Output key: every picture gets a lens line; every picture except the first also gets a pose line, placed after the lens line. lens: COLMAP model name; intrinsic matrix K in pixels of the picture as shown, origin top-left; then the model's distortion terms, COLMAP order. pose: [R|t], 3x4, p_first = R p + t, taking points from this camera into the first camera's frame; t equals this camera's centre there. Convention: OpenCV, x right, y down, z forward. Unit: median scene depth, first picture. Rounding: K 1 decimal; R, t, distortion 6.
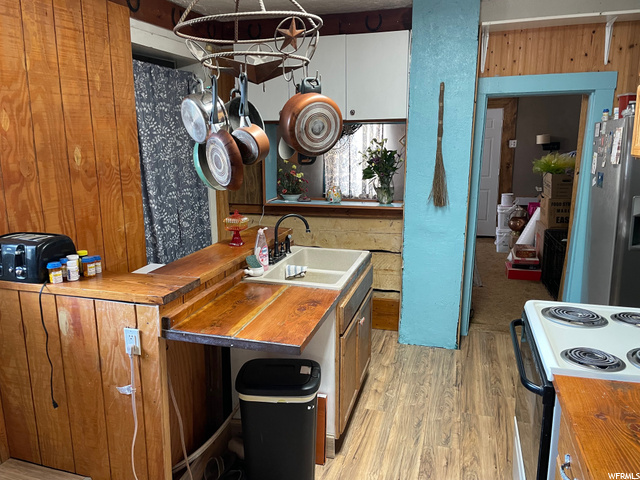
lens RADIAL K [[482.5, 0, 319.1], [0, 482.5, 238.5], [0, 0, 1]] dist [0.067170, -0.066944]
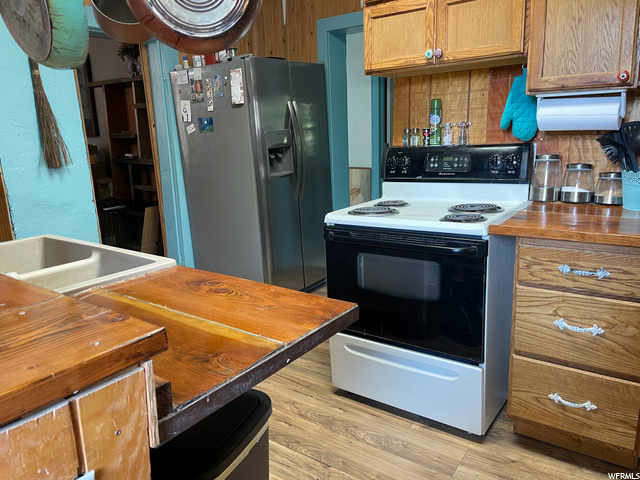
lens RADIAL K [[482.5, 0, 322.1], [0, 482.5, 244.0], [0, 0, 1]] dist [0.067170, -0.066944]
pose [[0.336571, -0.227173, 0.913845, -0.450404], [0.220365, 0.962517, 0.158112, 0.020404], [-0.915510, 0.148163, 0.374017, 0.558856]]
